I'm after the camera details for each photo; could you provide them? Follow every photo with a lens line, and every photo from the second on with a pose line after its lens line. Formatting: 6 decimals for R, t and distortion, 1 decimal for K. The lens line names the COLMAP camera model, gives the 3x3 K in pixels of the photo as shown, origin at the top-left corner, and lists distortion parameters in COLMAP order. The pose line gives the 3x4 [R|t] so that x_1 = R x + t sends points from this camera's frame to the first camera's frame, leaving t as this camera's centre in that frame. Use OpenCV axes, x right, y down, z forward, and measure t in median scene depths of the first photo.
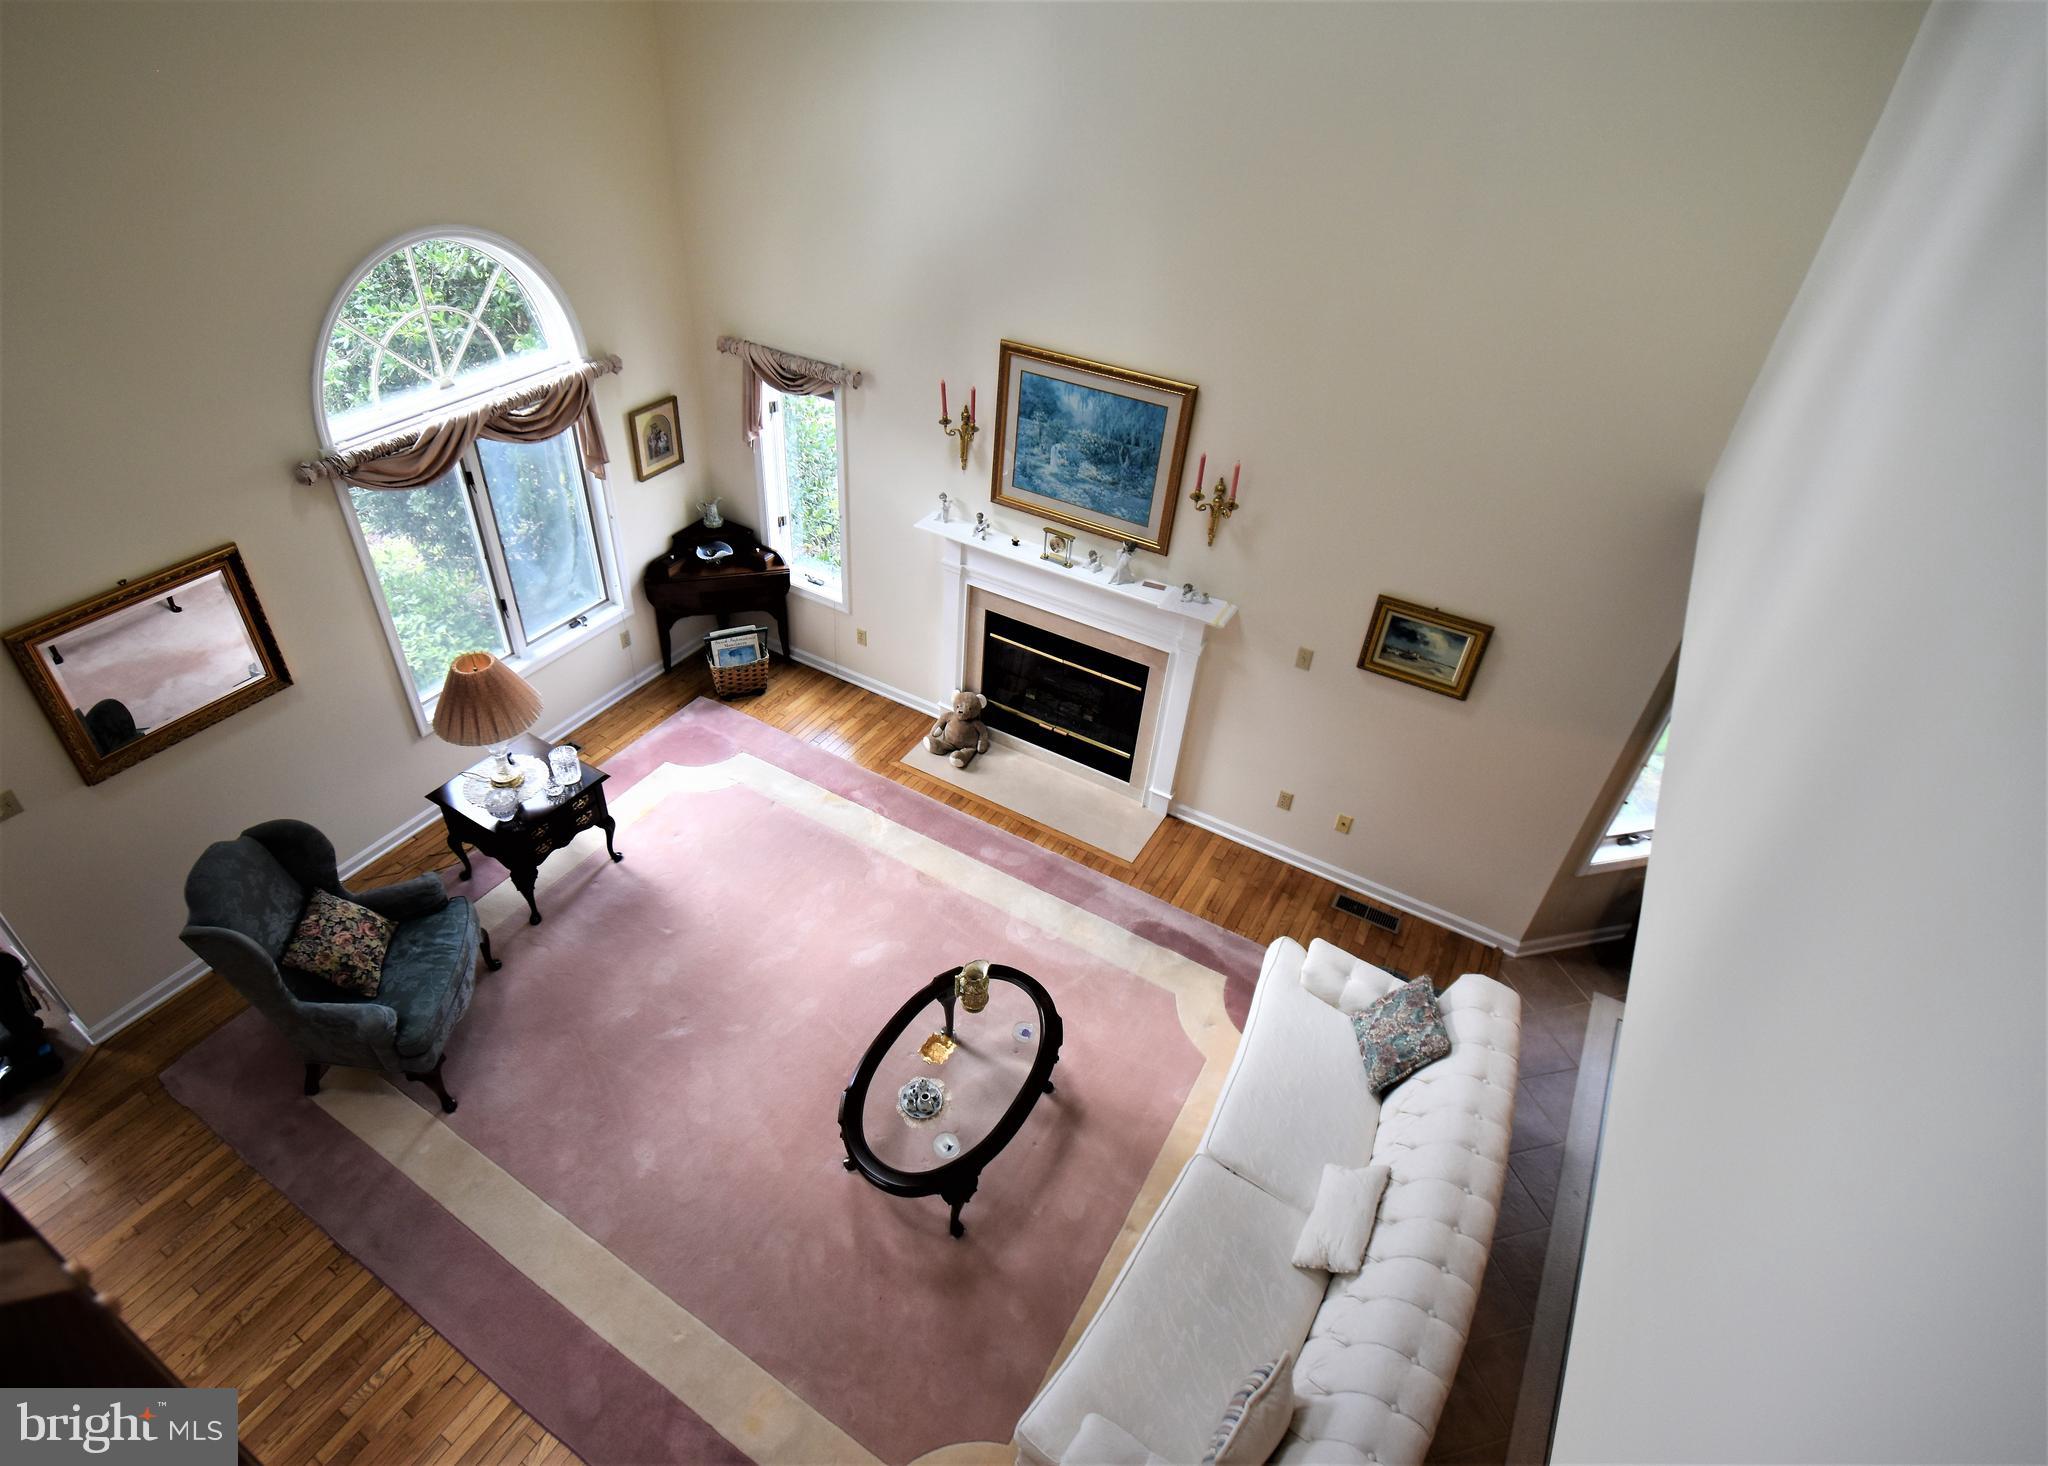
lens RADIAL K [[1073.4, 0, 939.7], [0, 1073.4, 724.7], [0, 0, 1]] dist [-0.002379, -0.000929]
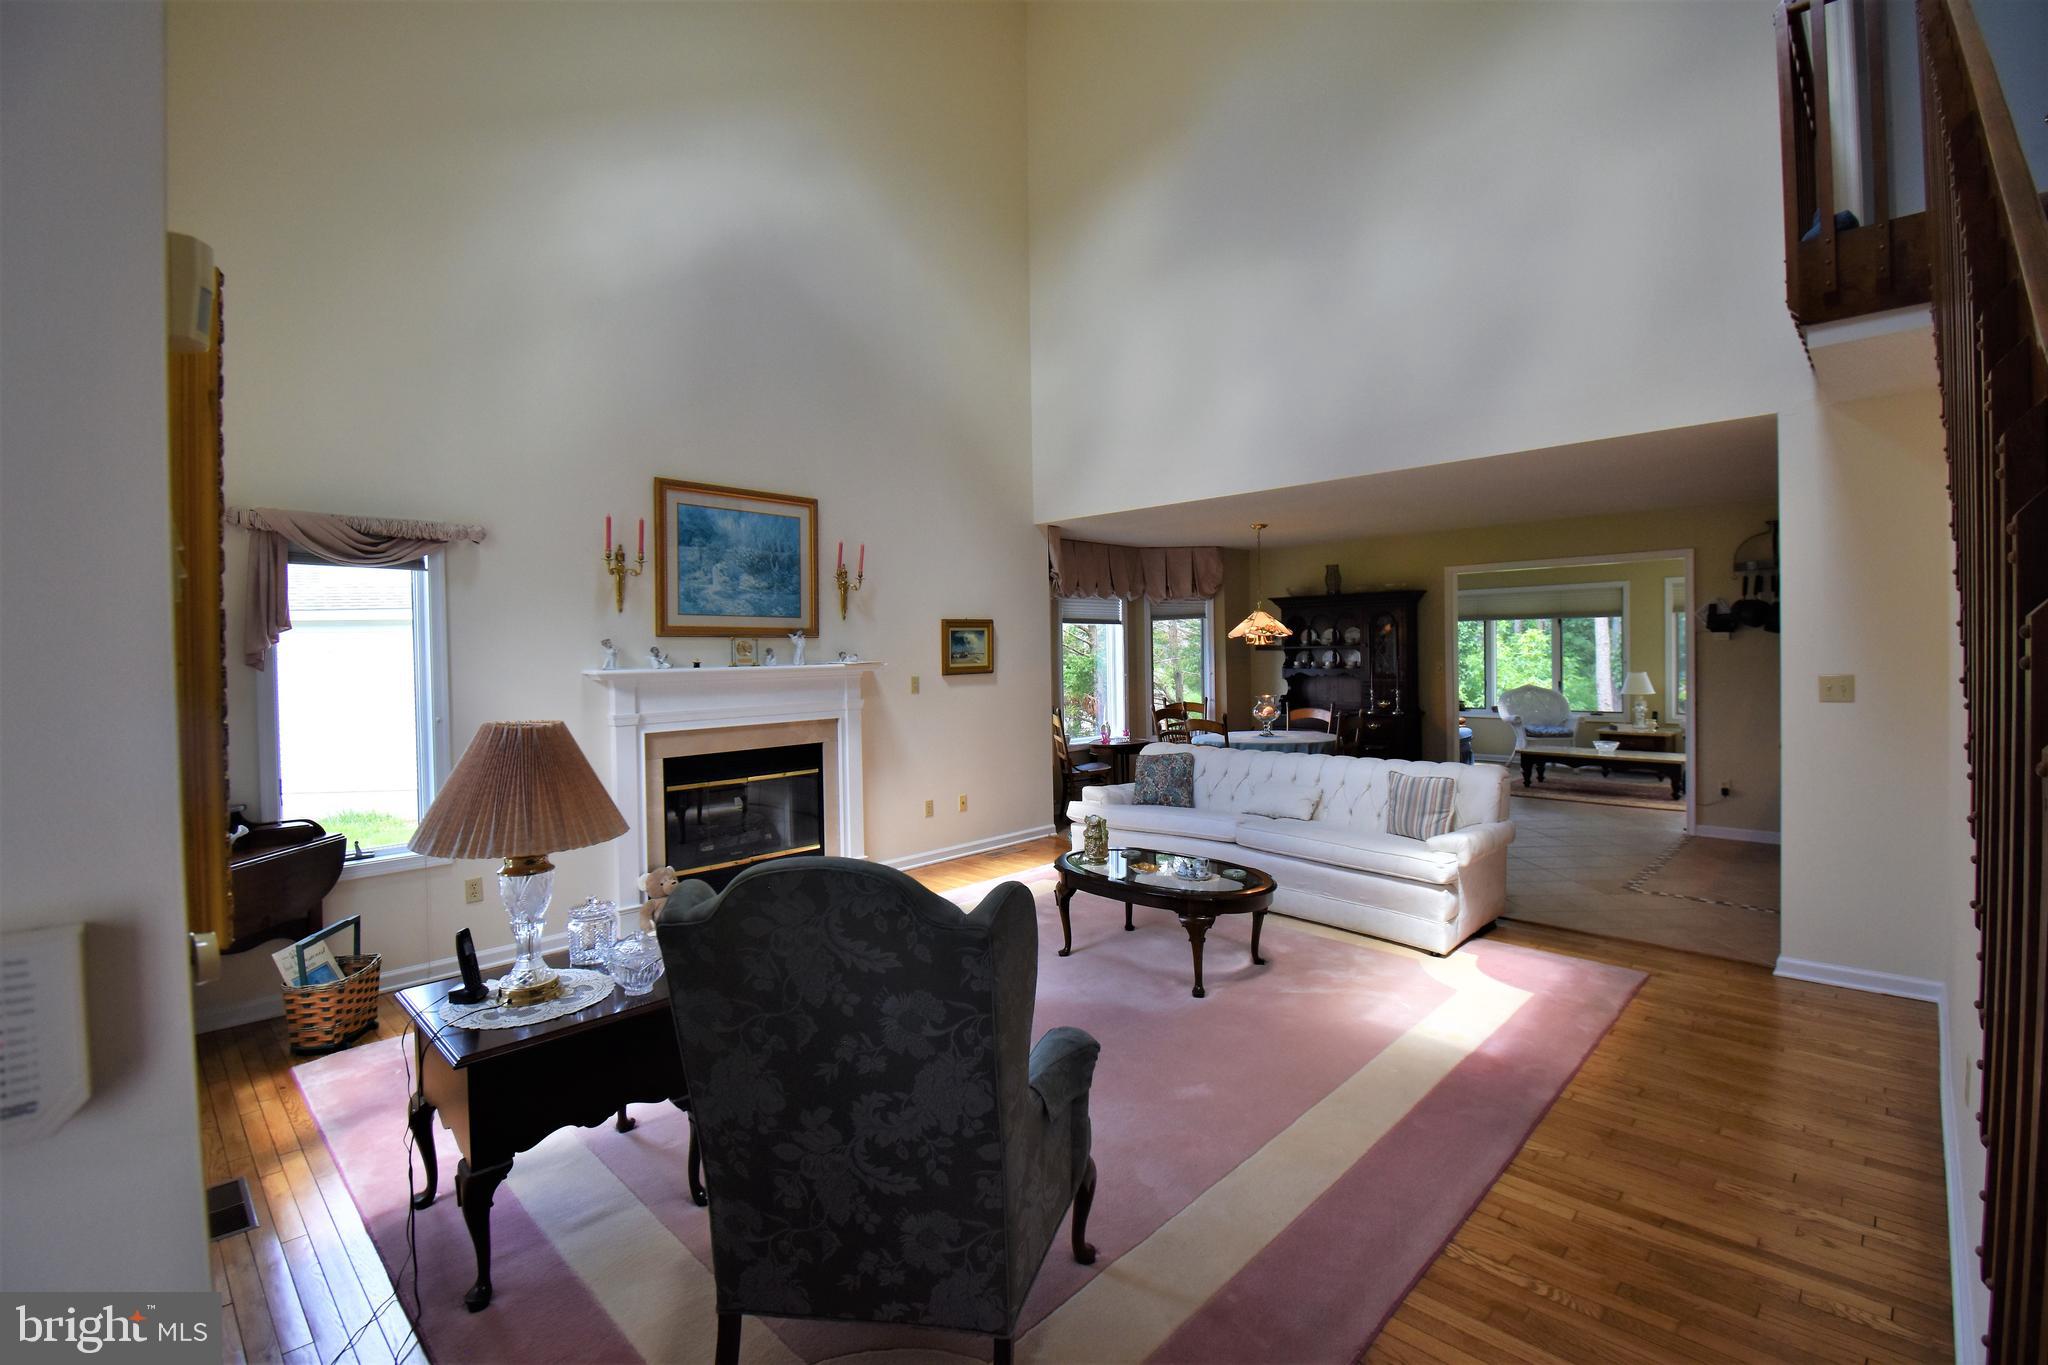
lens RADIAL K [[908.2, 0, 1042.0], [0, 908.2, 673.0], [0, 0, 1]] dist [0.031256, -0.034544]
pose [[0.182957, -0.046614, 0.982015, -0.798431], [0.623728, 0.777609, -0.079294, 0.124902], [-0.759928, 0.627018, 0.171344, 0.647025]]
